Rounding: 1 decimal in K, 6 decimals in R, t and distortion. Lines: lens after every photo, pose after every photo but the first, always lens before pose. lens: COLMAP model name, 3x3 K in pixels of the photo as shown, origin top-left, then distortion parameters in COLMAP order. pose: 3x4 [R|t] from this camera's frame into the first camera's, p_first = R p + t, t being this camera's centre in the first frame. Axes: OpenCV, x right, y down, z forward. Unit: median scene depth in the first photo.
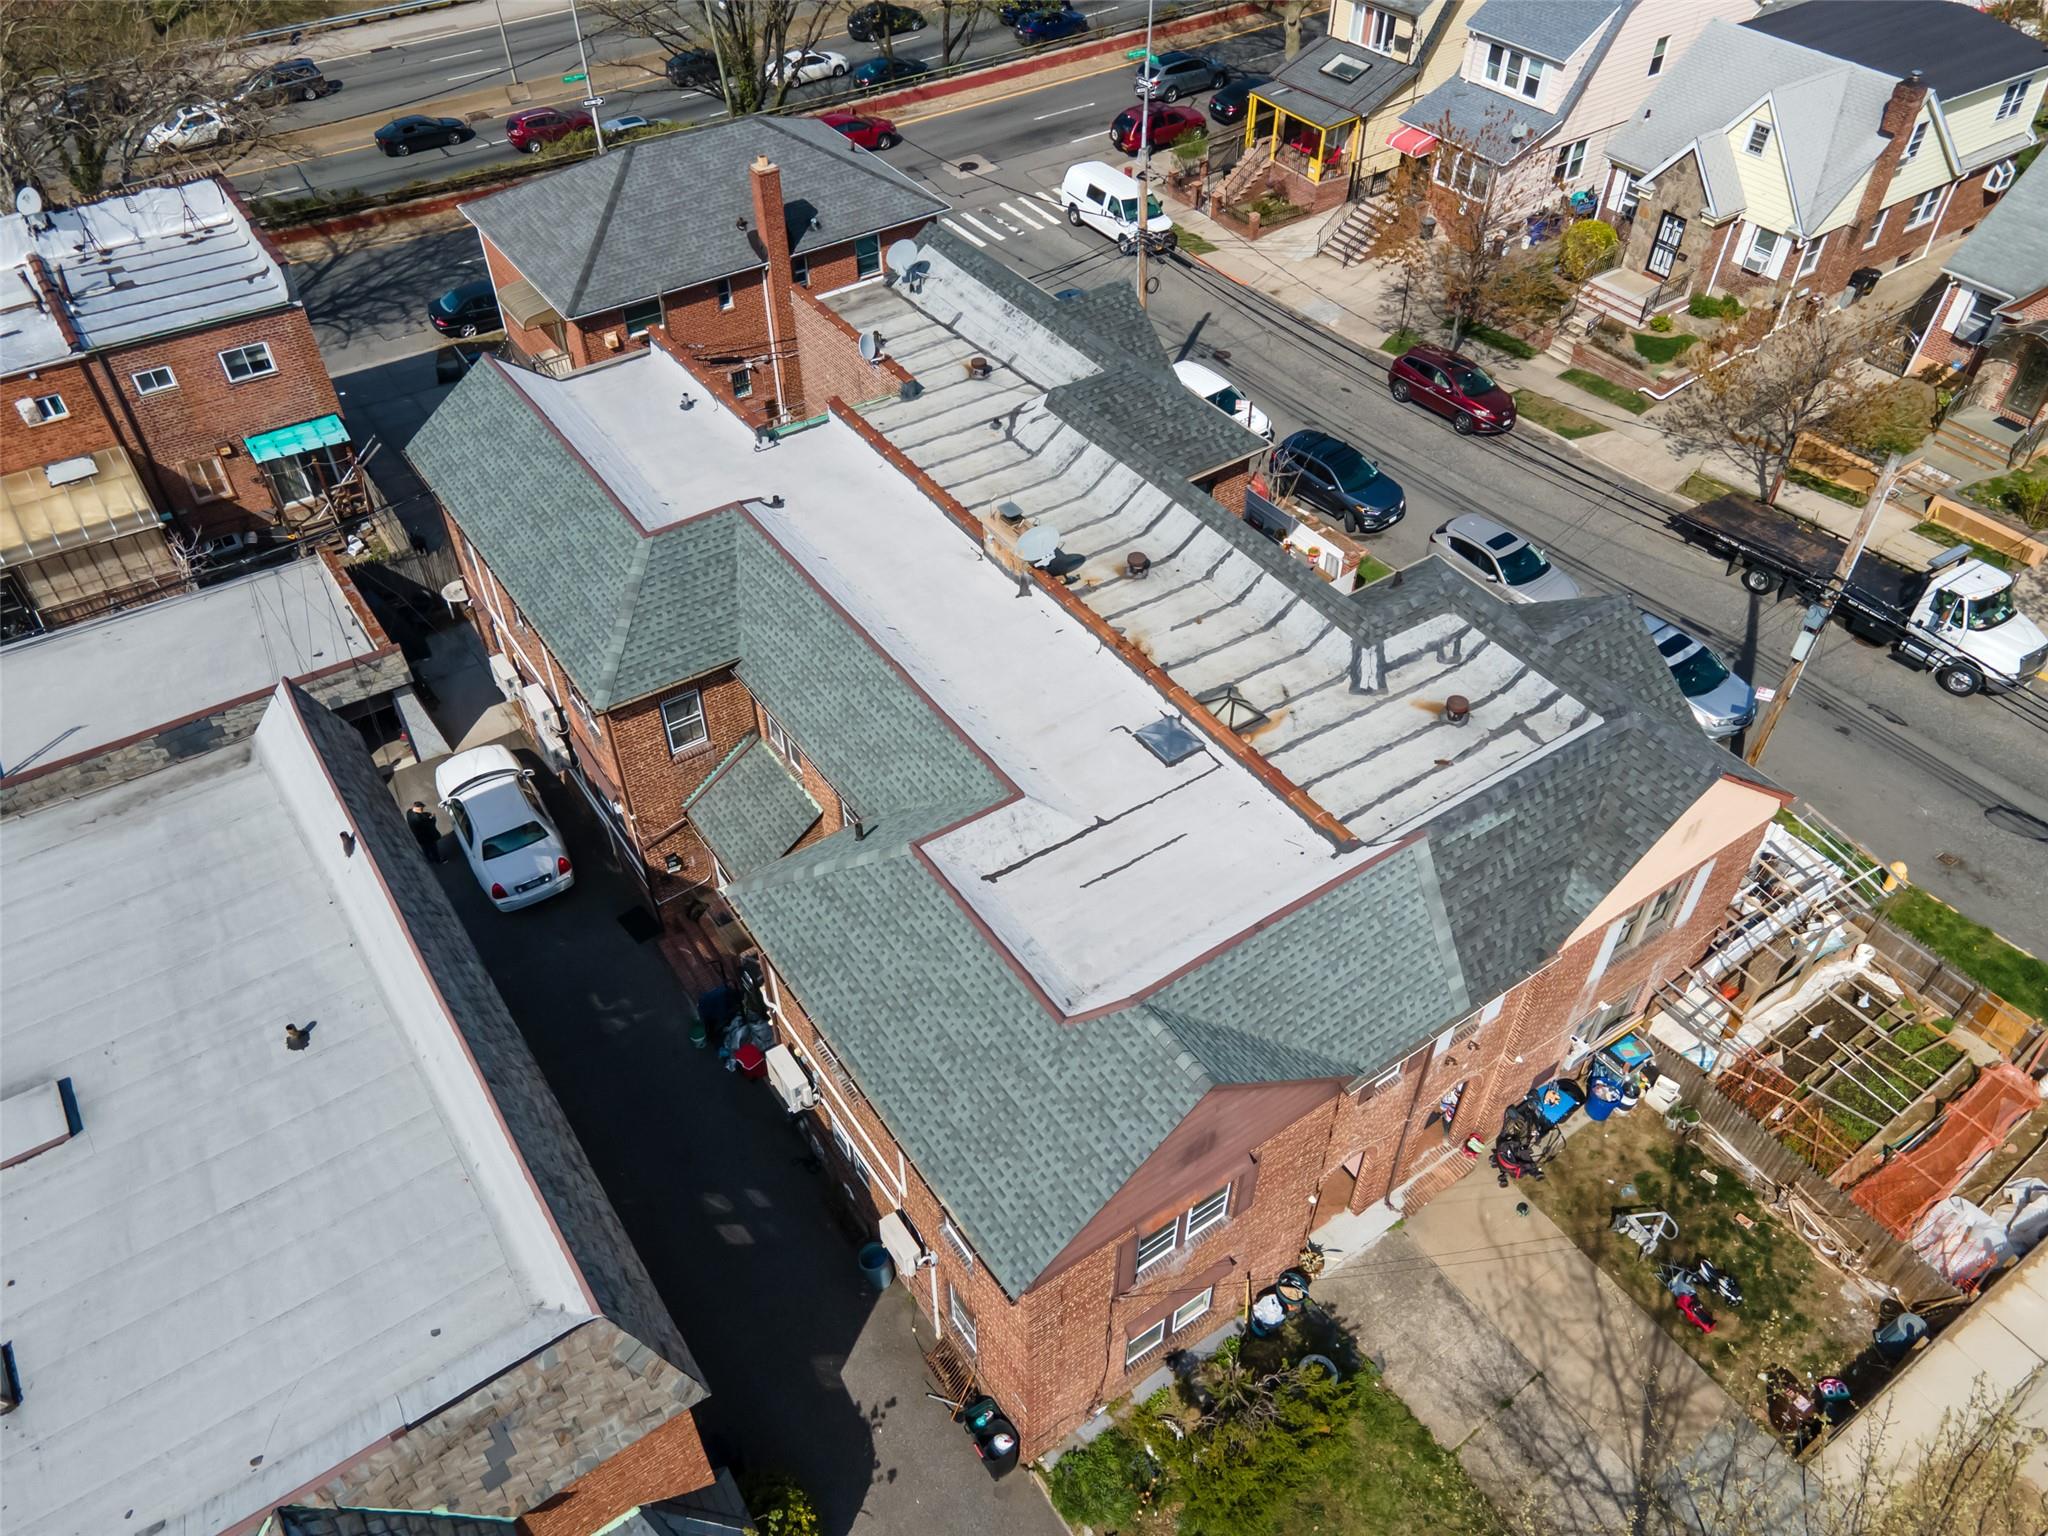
lens RADIAL K [[1498.2, 0, 1024.4], [0, 1498.2, 776.5], [0, 0, 1]] dist [0.006622, 0.063741]
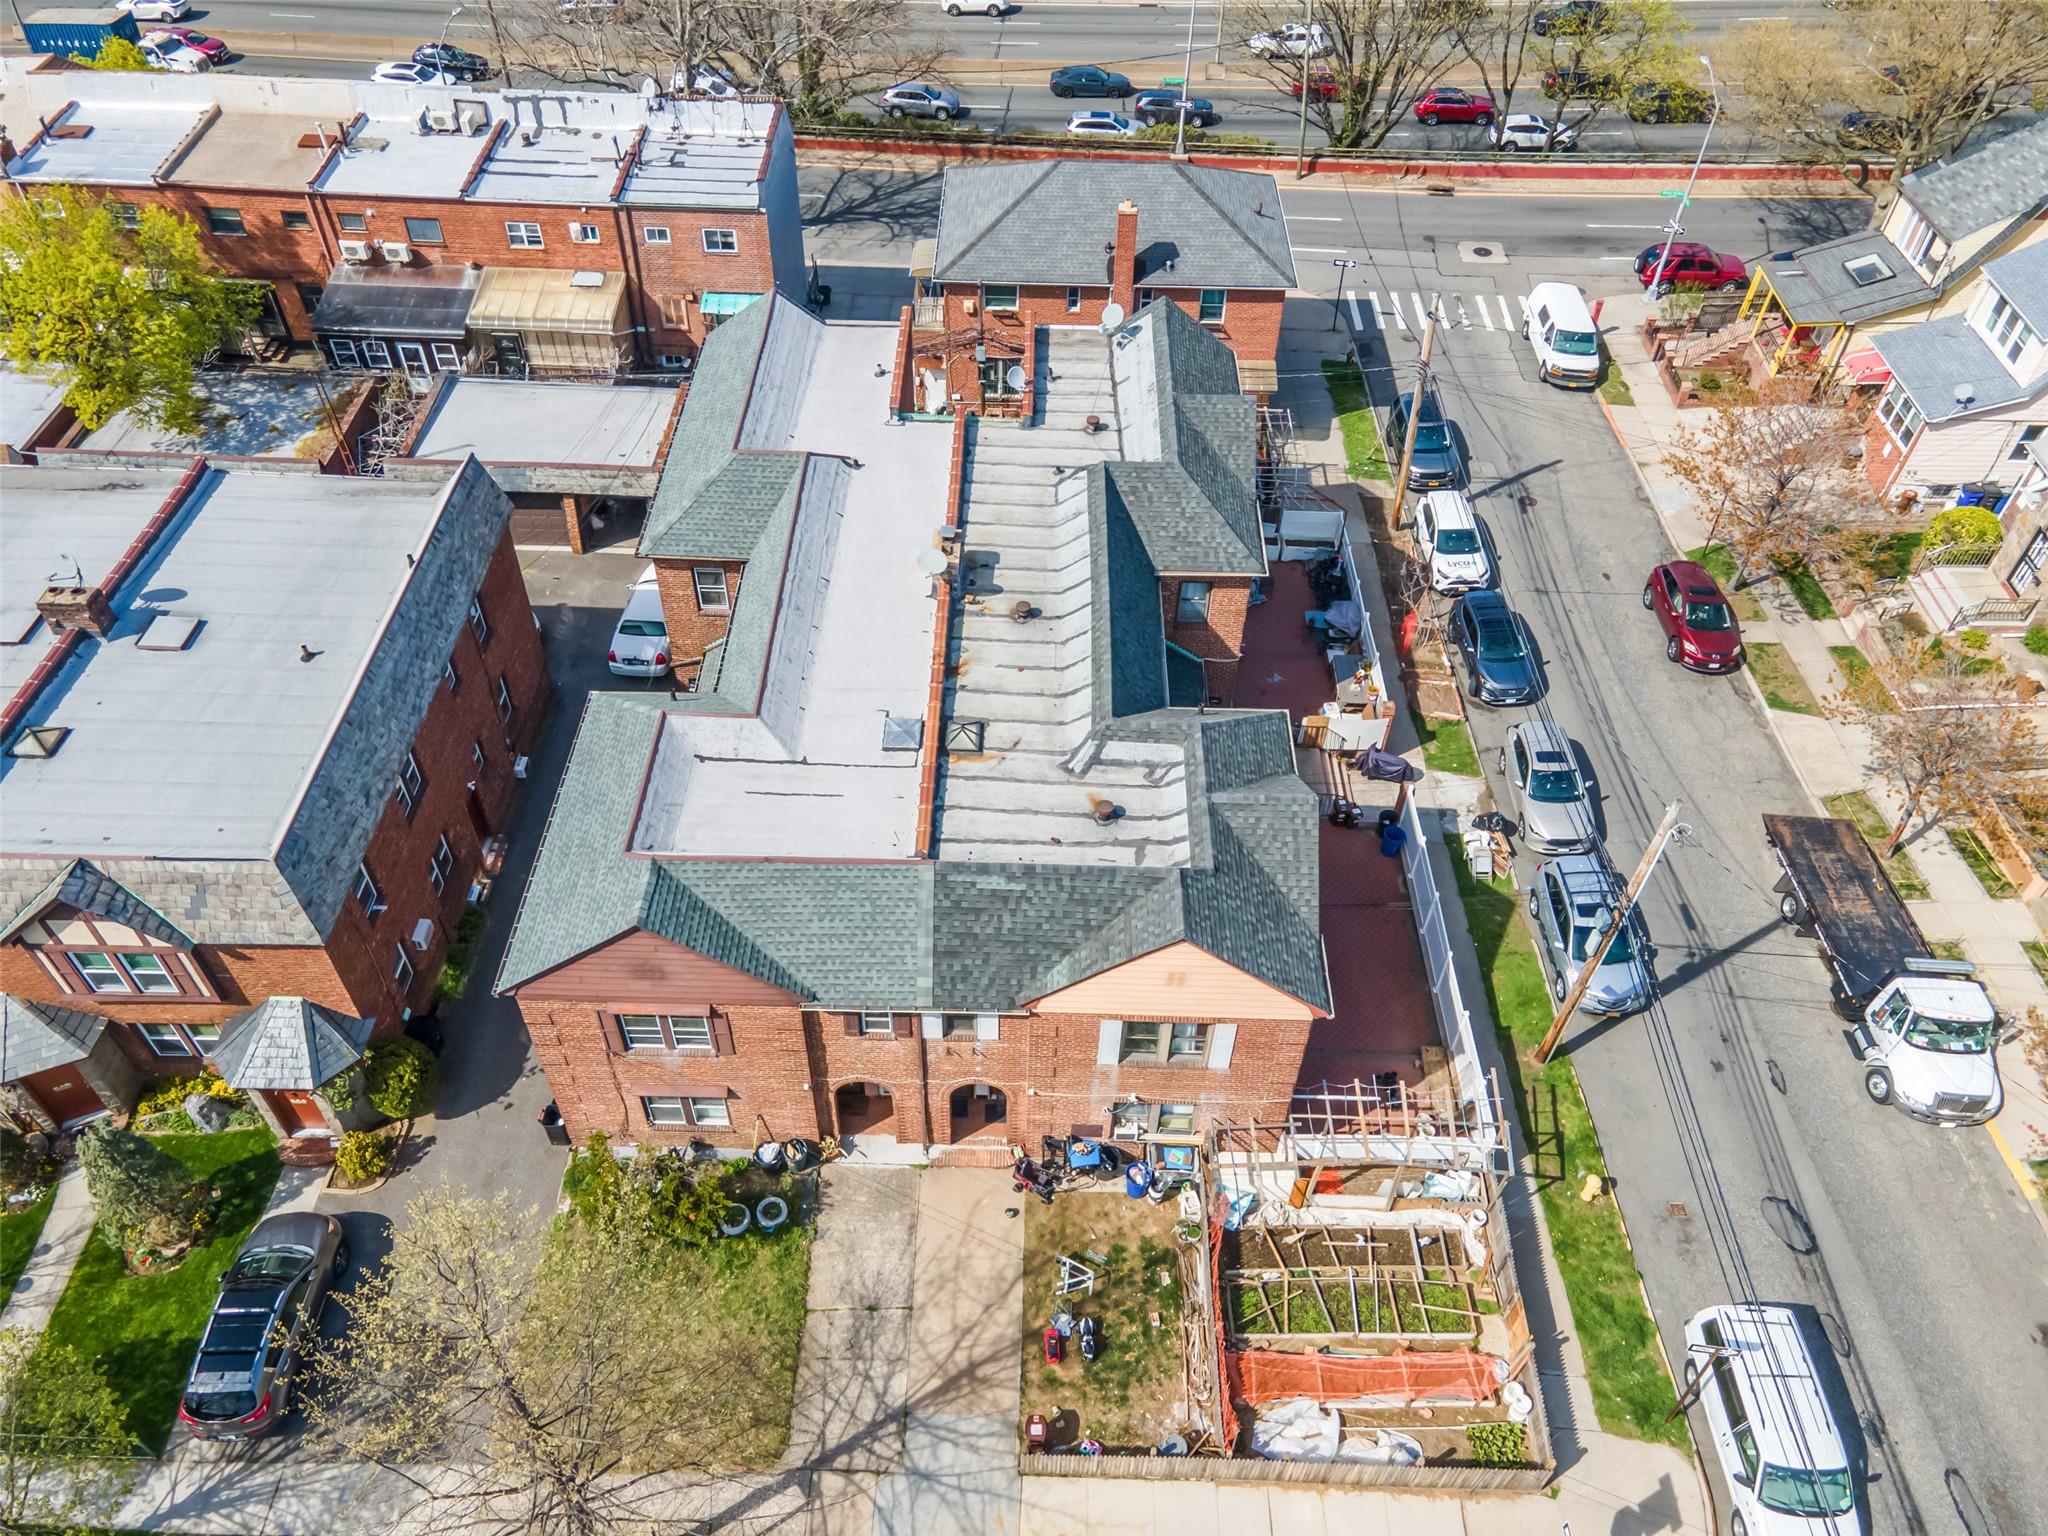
lens RADIAL K [[1498.2, 0, 1024.4], [0, 1498.2, 776.5], [0, 0, 1]] dist [0.006622, 0.063741]
pose [[0.815630, 0.430187, -0.386893, 0.530528], [-0.418811, 0.900350, 0.118182, -0.142938], [0.399180, 0.065642, 0.914520, -0.103924]]
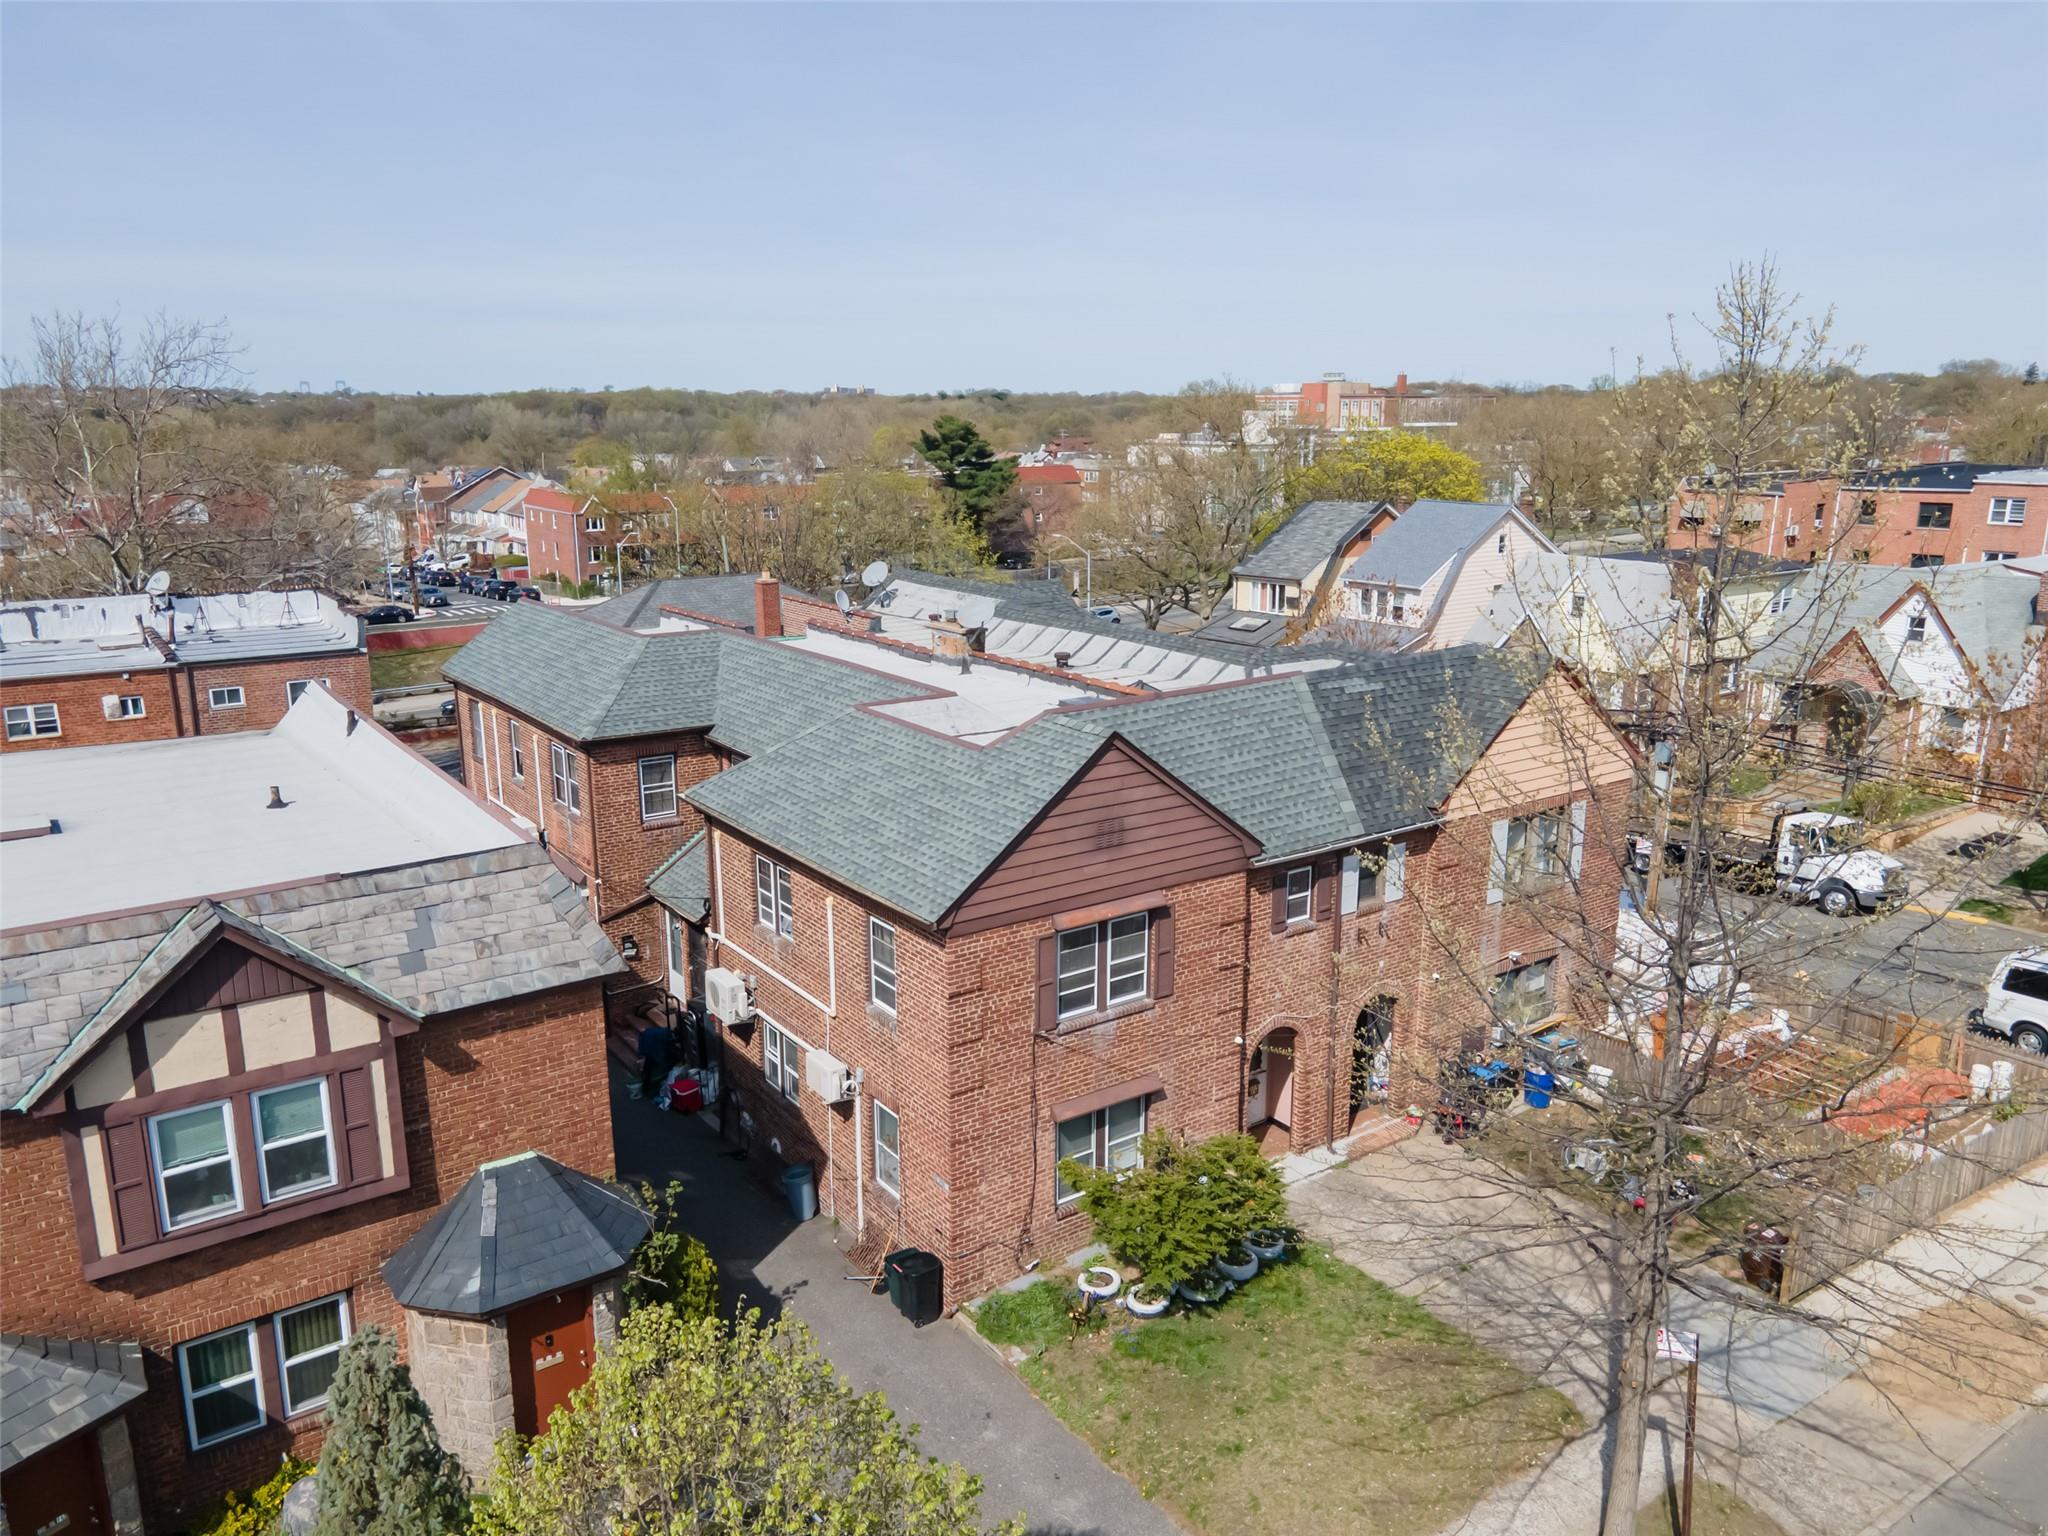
lens RADIAL K [[1498.2, 0, 1024.4], [0, 1498.2, 776.5], [0, 0, 1]] dist [0.006622, 0.063741]
pose [[0.999894, -0.002504, 0.014340, 0.024588], [0.009383, 0.864029, -0.503355, 0.453725], [-0.011130, 0.503436, 0.863961, 0.032394]]
